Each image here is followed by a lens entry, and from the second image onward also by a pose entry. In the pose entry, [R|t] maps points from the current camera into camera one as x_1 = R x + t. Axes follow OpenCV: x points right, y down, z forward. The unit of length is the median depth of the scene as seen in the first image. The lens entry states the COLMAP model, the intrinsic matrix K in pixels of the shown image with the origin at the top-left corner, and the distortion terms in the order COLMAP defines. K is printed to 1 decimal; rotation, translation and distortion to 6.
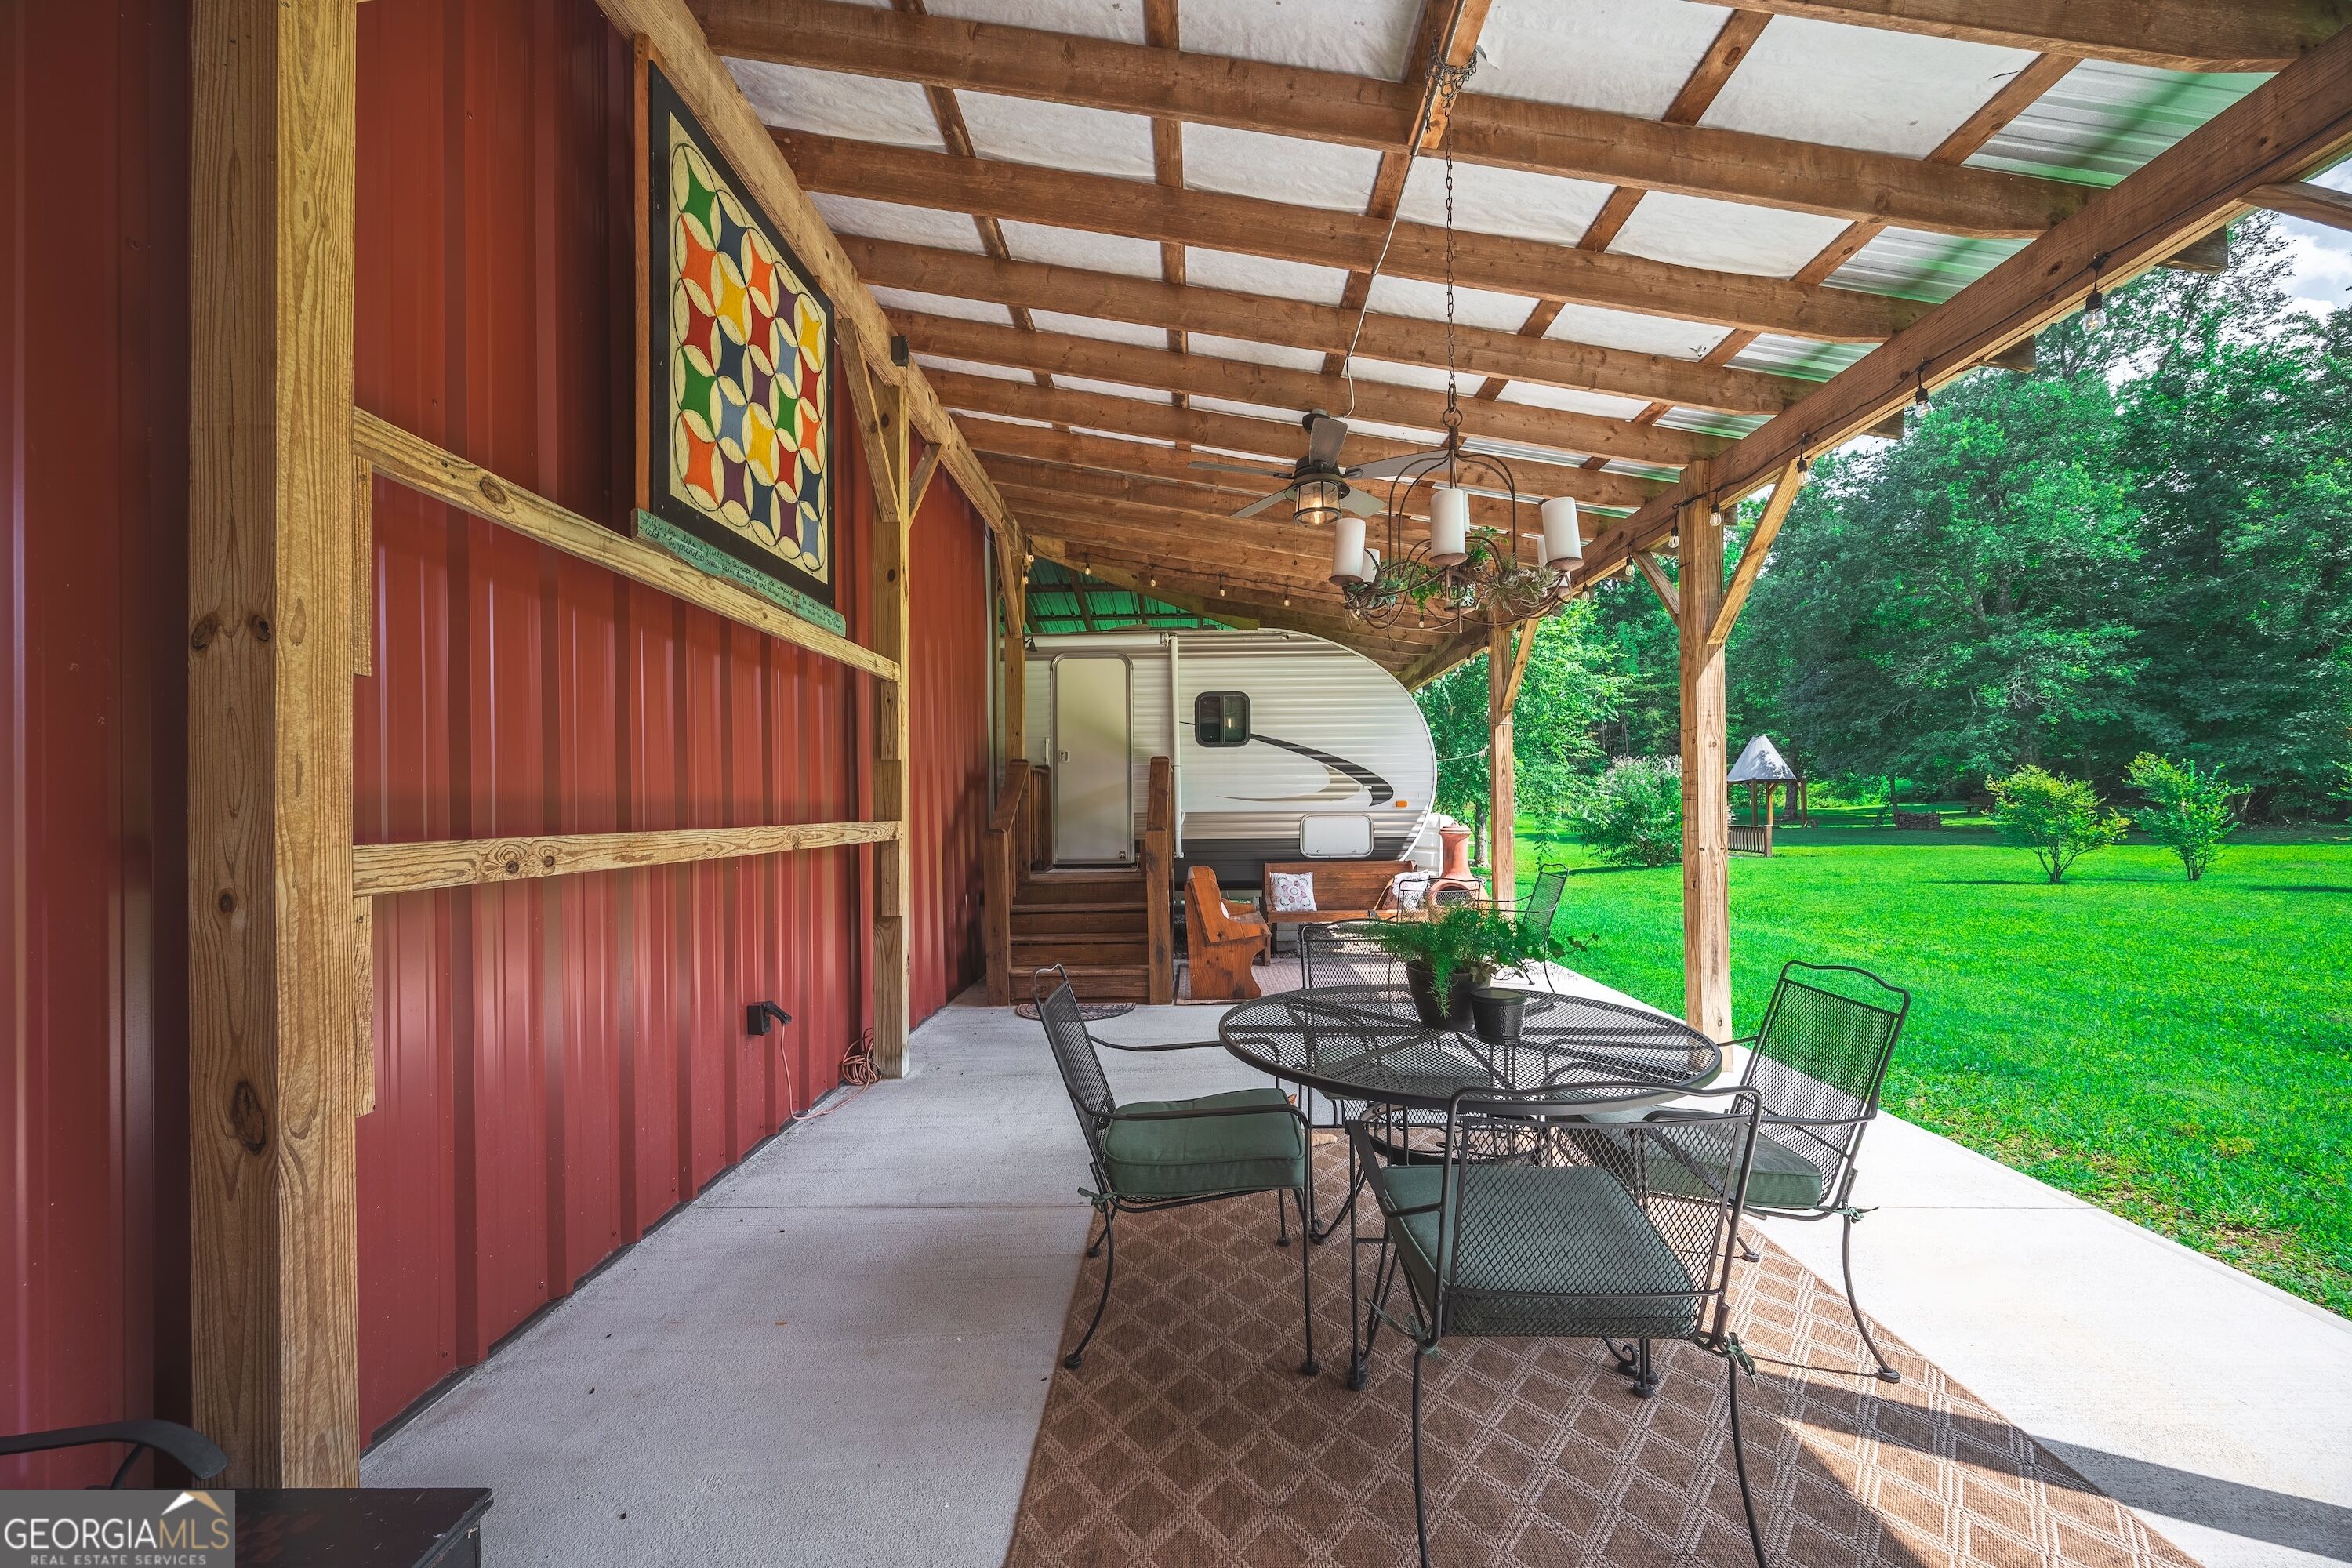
lens RADIAL K [[929.4, 0, 1180.8], [0, 929.4, 806.2], [0, 0, 1]] dist [-0.001226, -0.000102]
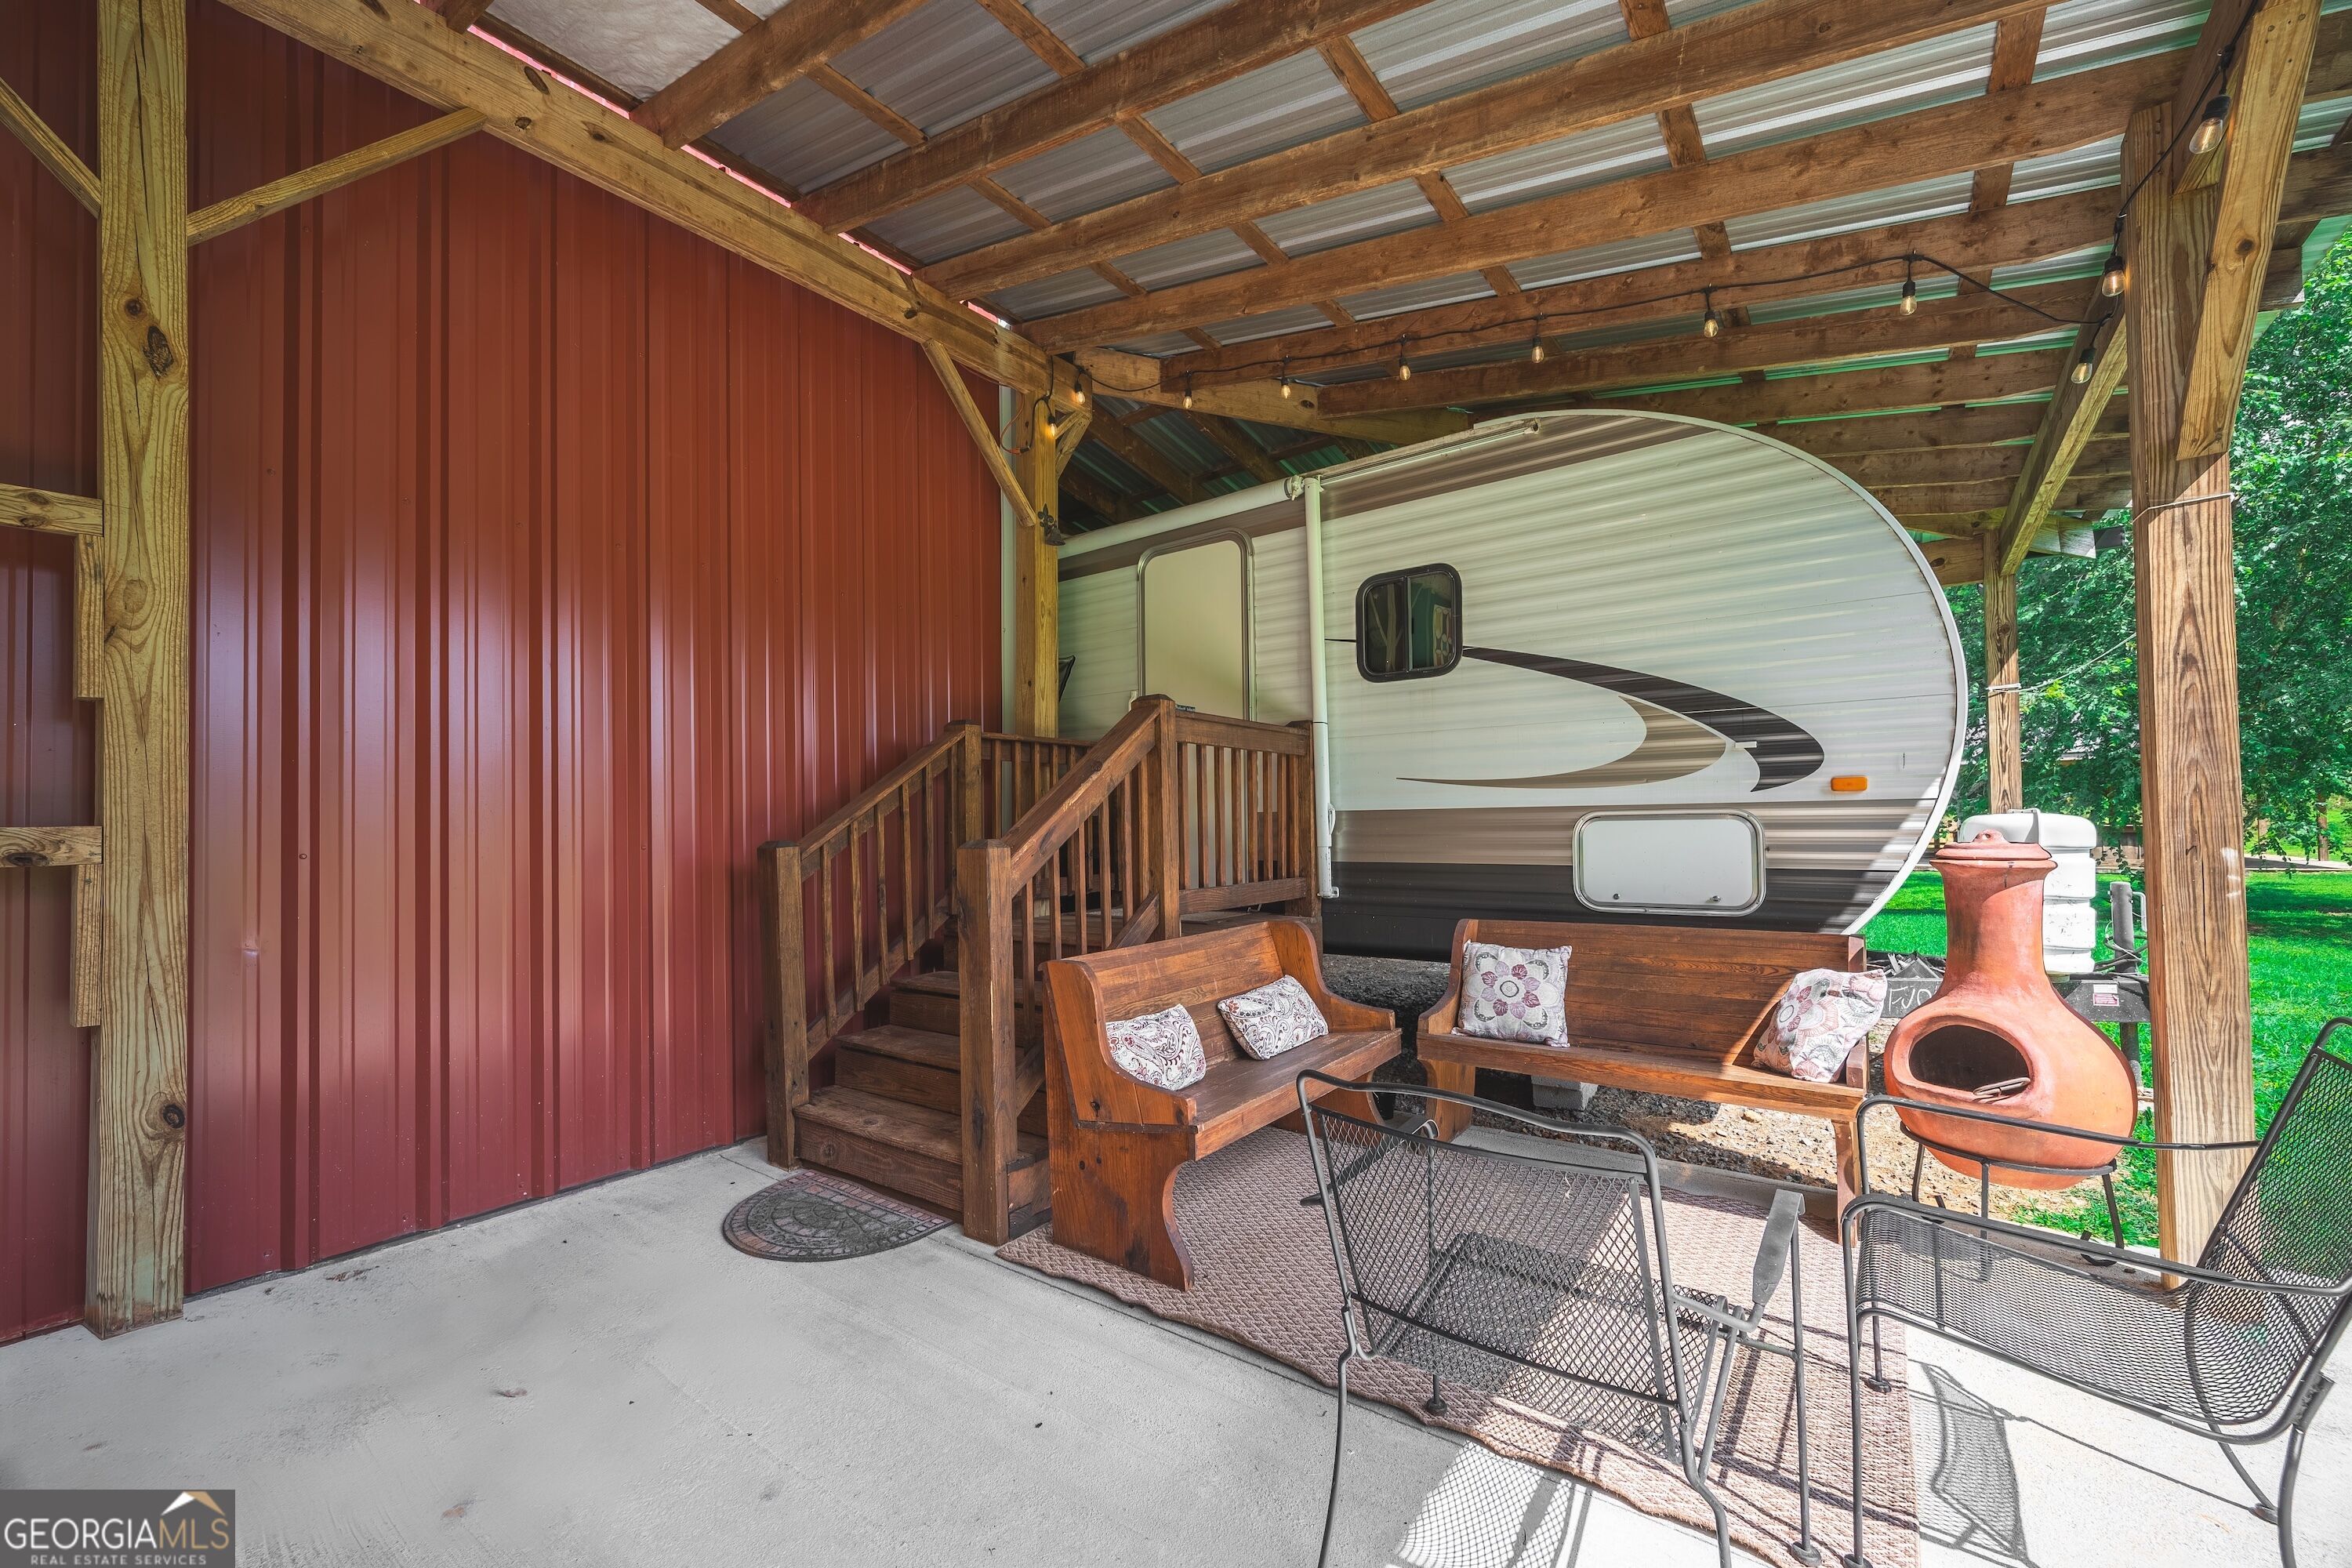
lens RADIAL K [[929.4, 0, 1180.8], [0, 929.4, 806.2], [0, 0, 1]] dist [-0.001226, -0.000102]
pose [[0.805363, -0.013307, -0.592632, 0.245467], [0.010534, 0.999911, -0.008137, 0.007240], [0.592688, 0.000311, 0.805432, 0.531715]]
